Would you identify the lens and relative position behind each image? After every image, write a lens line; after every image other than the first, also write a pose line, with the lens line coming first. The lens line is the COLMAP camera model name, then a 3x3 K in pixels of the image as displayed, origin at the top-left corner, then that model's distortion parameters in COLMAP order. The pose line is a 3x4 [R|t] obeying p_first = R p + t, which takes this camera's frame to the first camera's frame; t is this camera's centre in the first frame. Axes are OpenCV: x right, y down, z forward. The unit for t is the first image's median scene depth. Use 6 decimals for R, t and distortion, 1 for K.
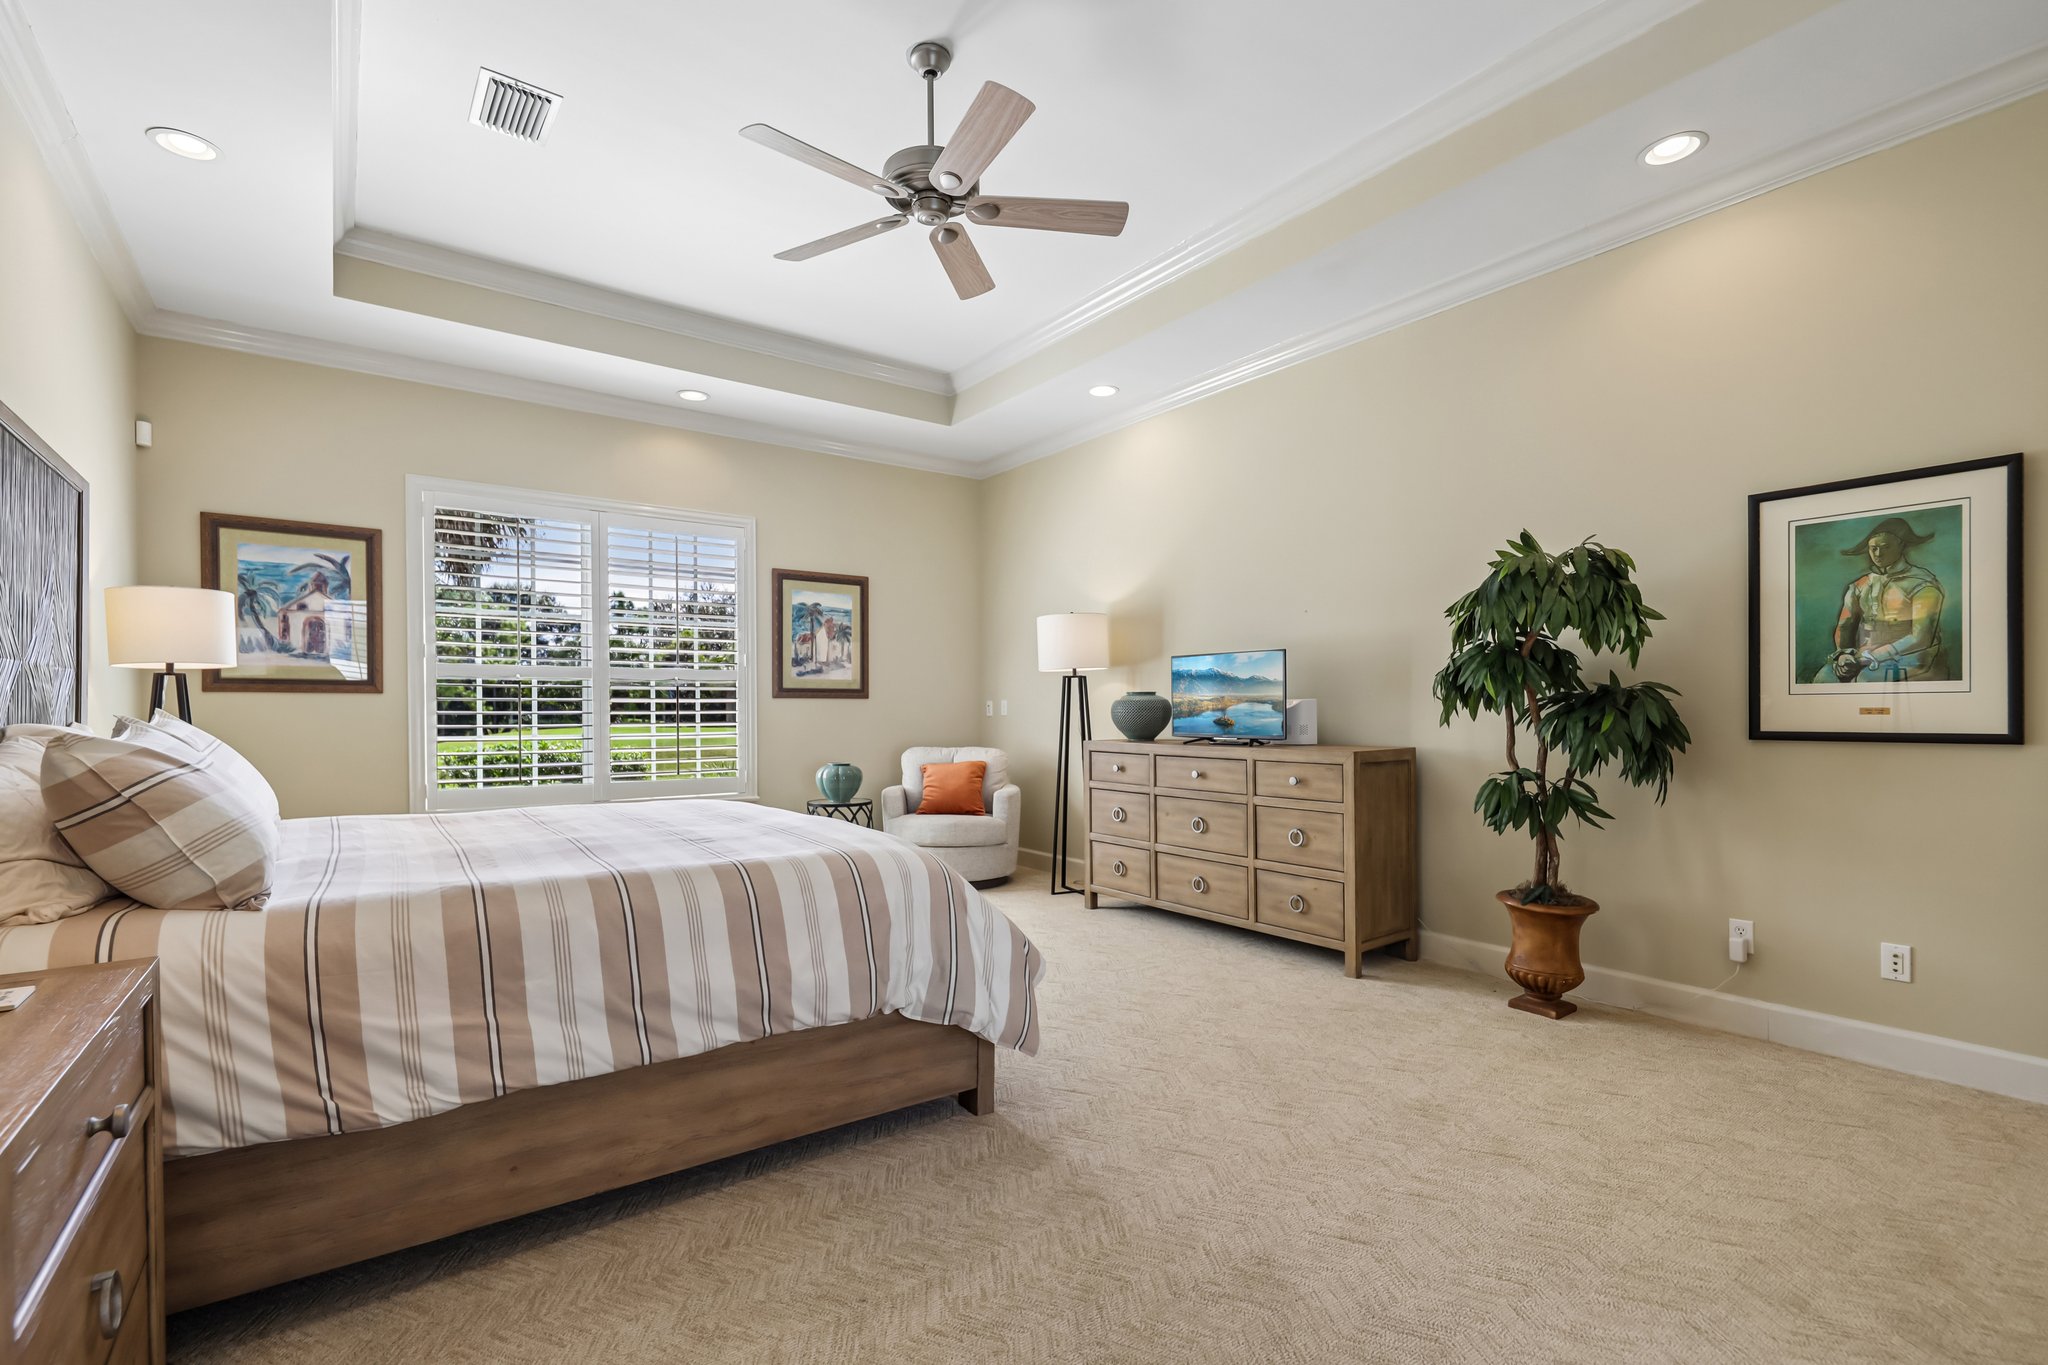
lens RADIAL K [[918.0, 0, 1021.8], [0, 918.0, 716.1], [0, 0, 1]] dist [0.003346, 0.000313]
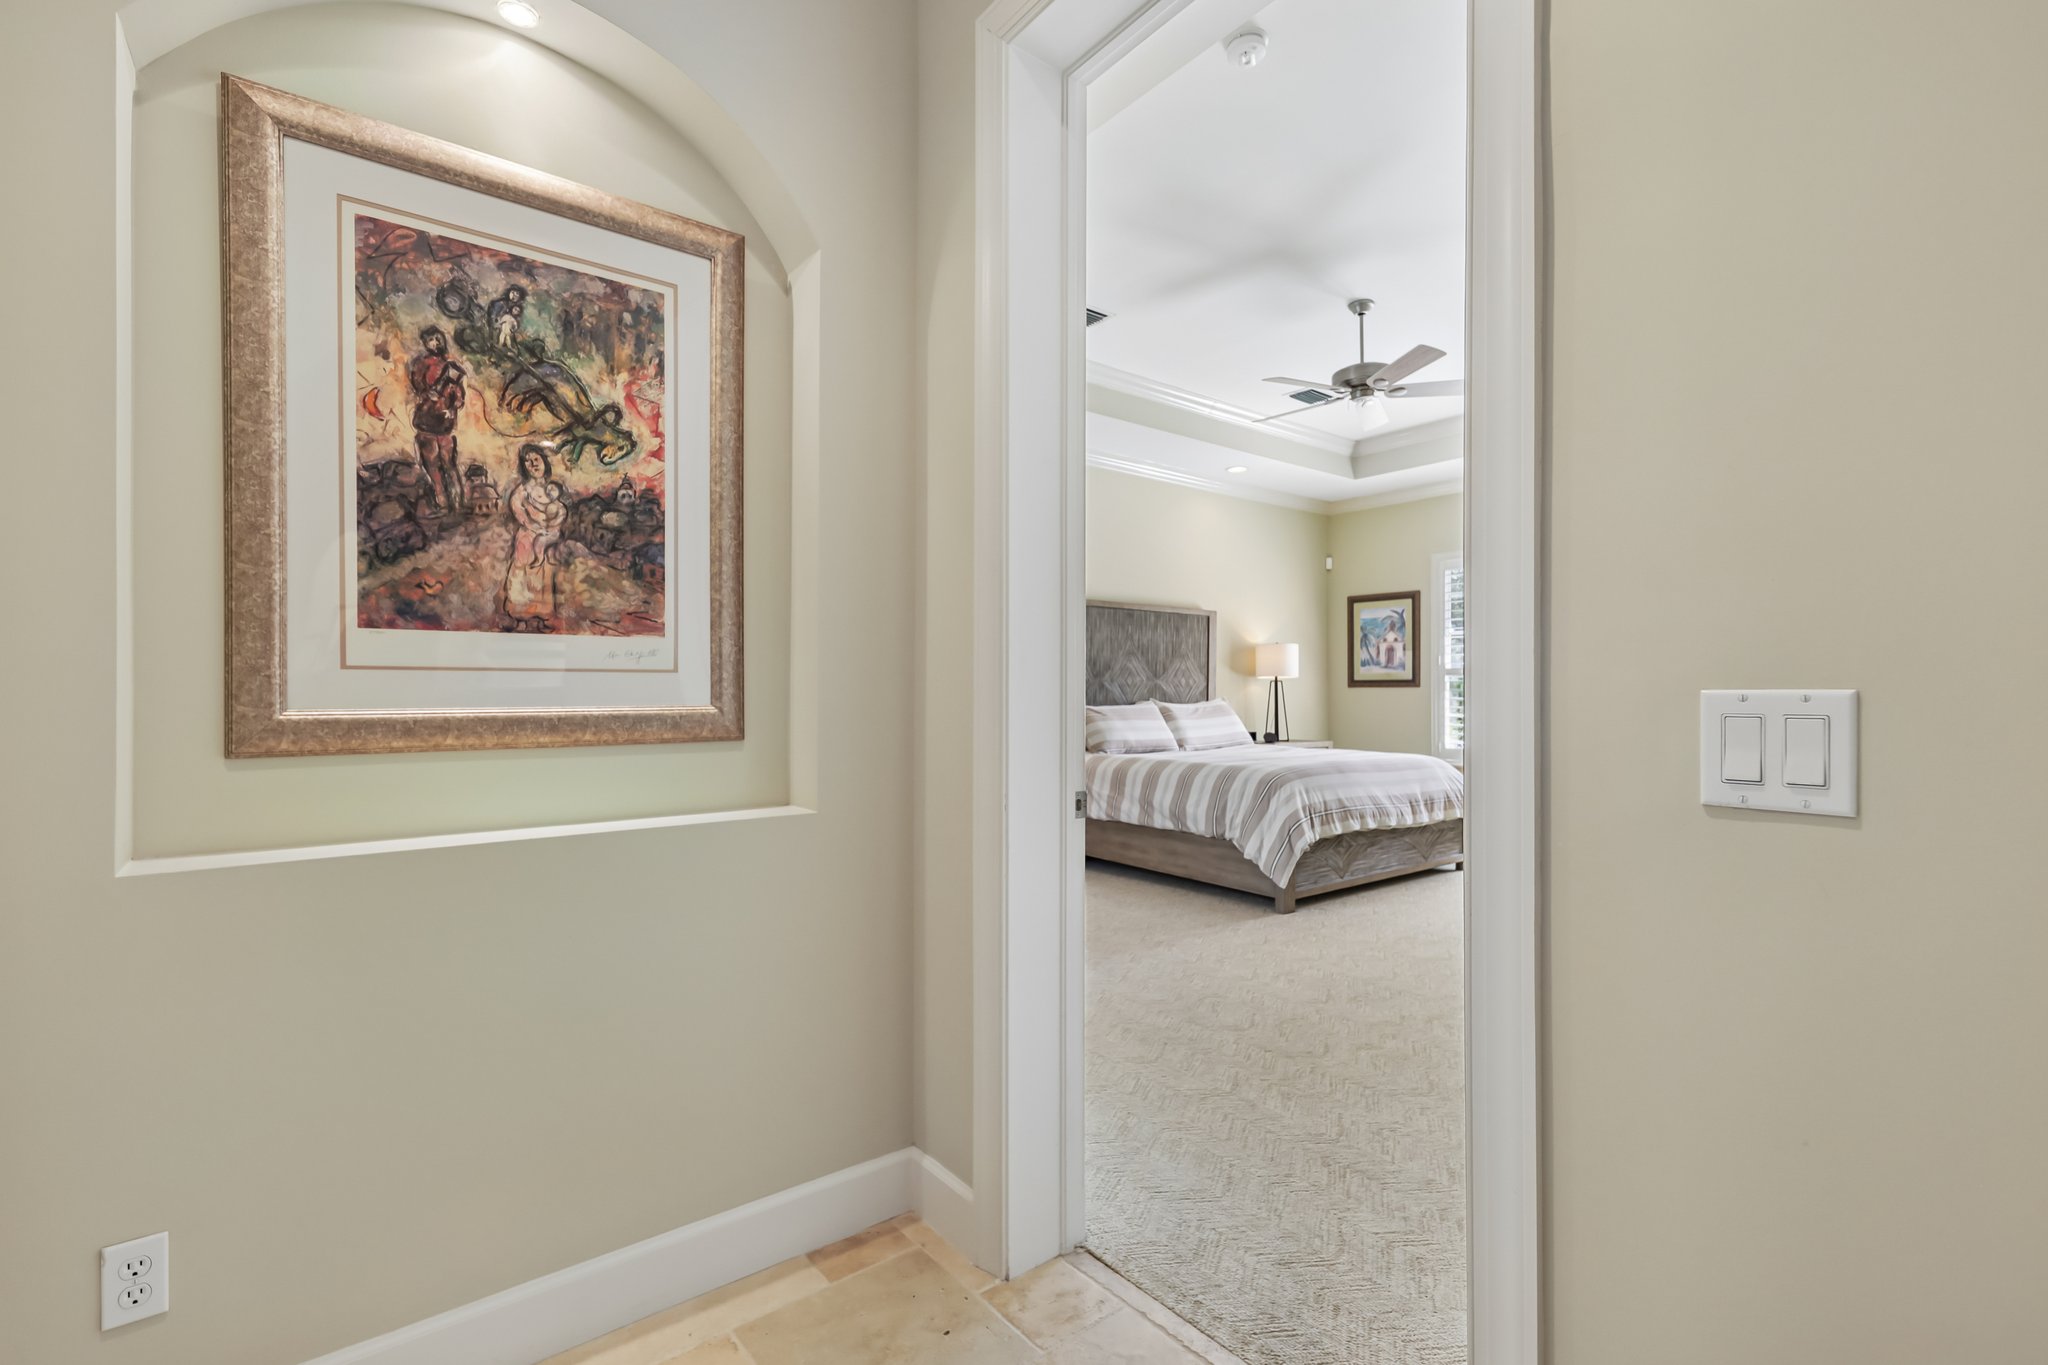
lens RADIAL K [[910.3, 0, 1019.9], [0, 910.3, 692.9], [0, 0, 1]] dist [0.000162, 0.000007]
pose [[0.028711, 0.000111, -0.999588, 0.983511], [-0.007355, 0.999973, -0.000100, -0.008750], [0.999561, 0.007355, 0.028711, 0.225303]]
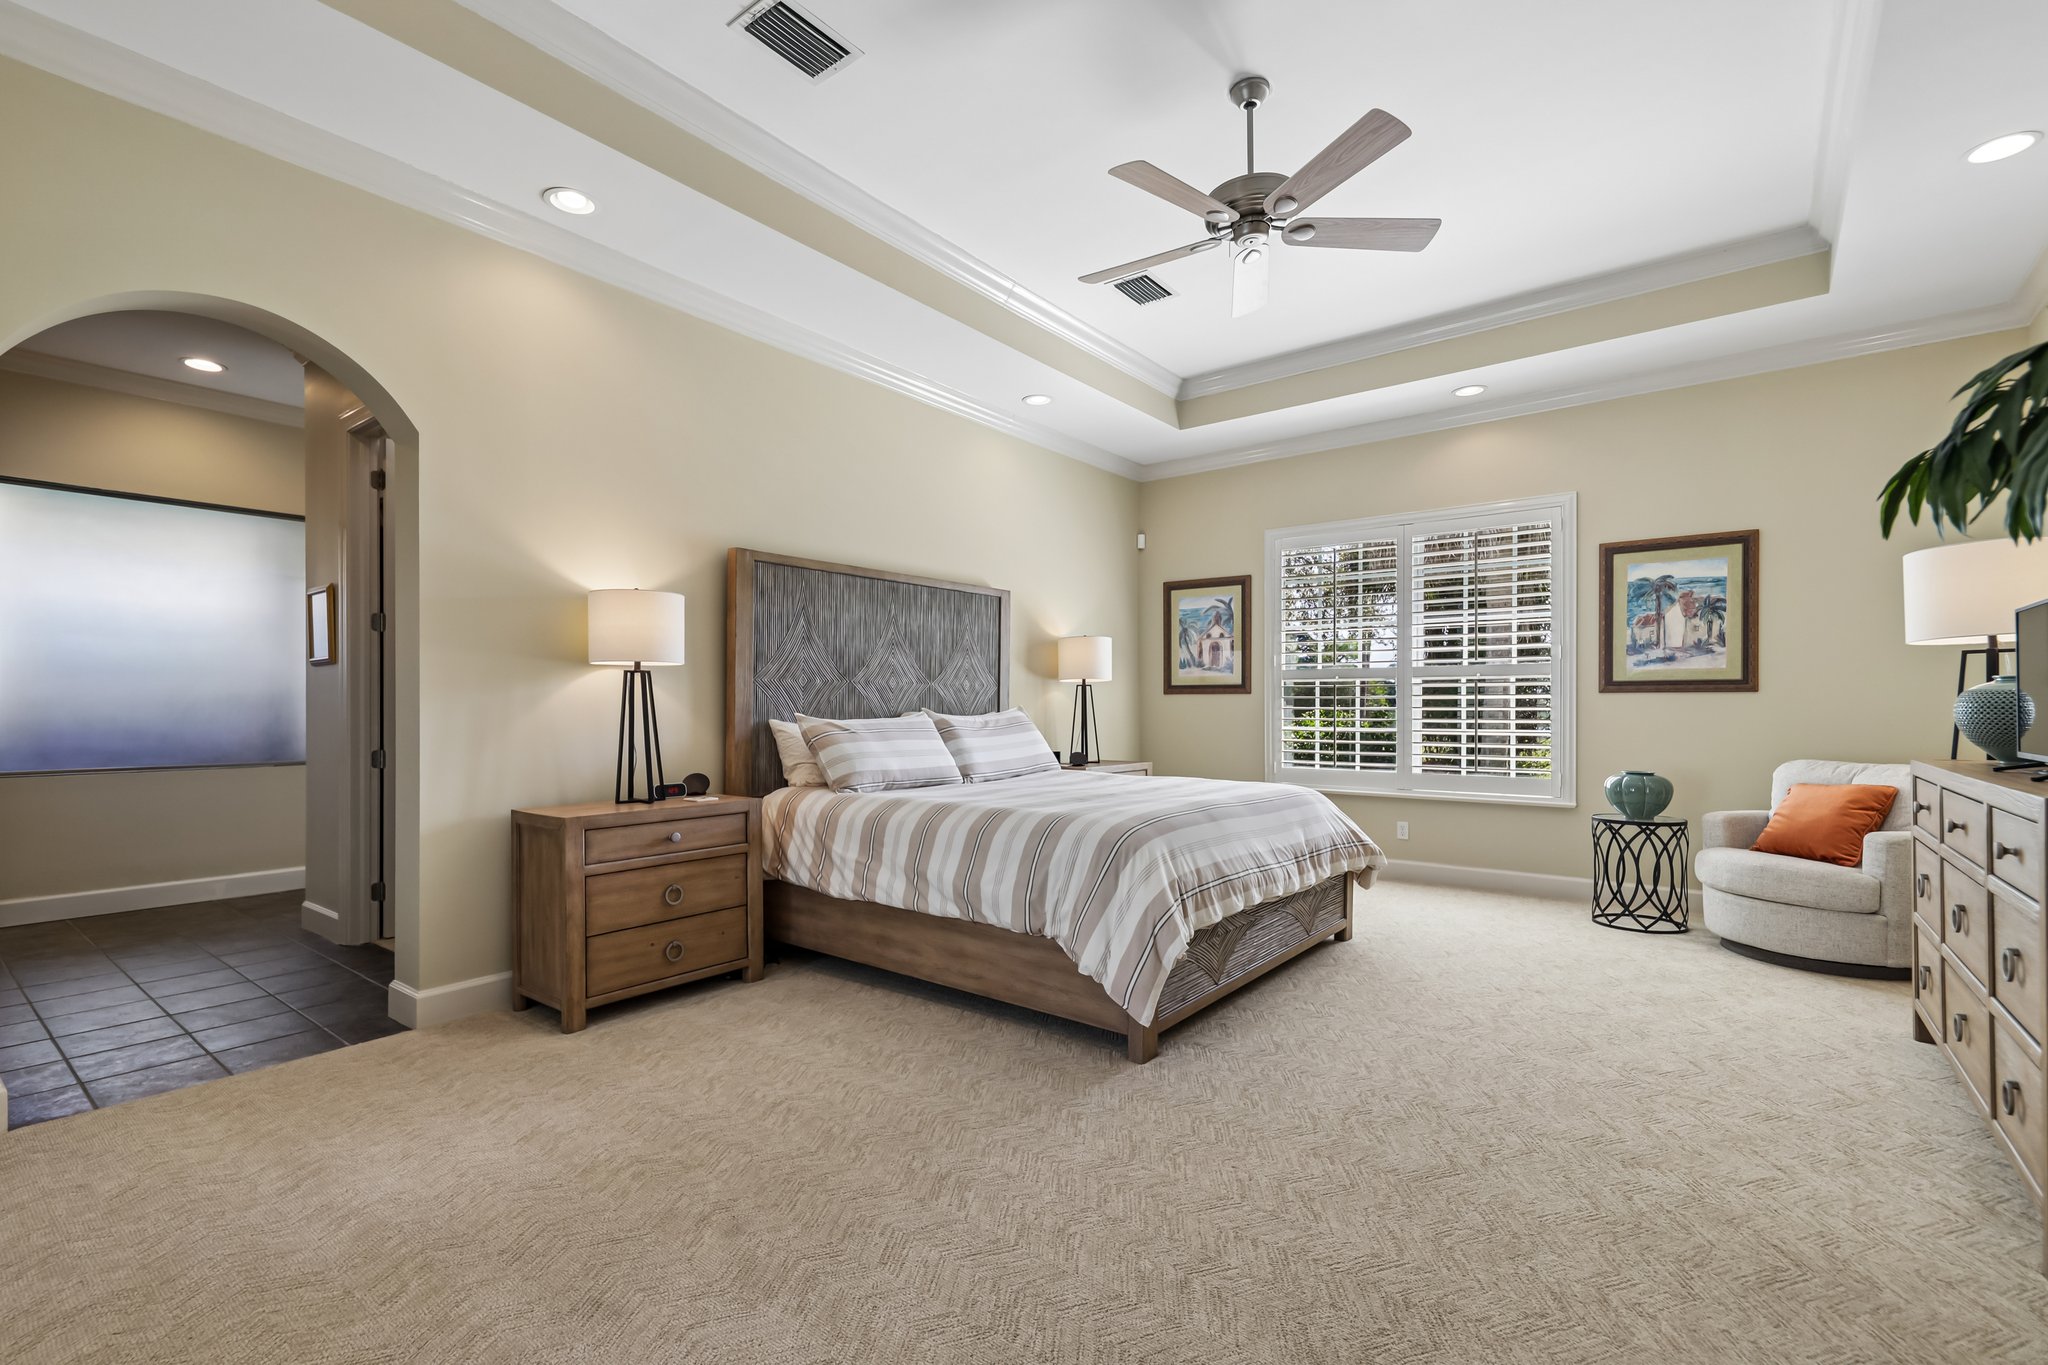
lens RADIAL K [[921.3, 0, 1009.9], [0, 921.3, 711.3], [0, 0, 1]] dist [0.001937, 0.000144]
pose [[0.264073, 0.008081, -0.964469, 0.555317], [-0.006881, 0.999955, 0.006495, -0.005139], [0.964478, 0.004922, 0.264116, 0.297998]]
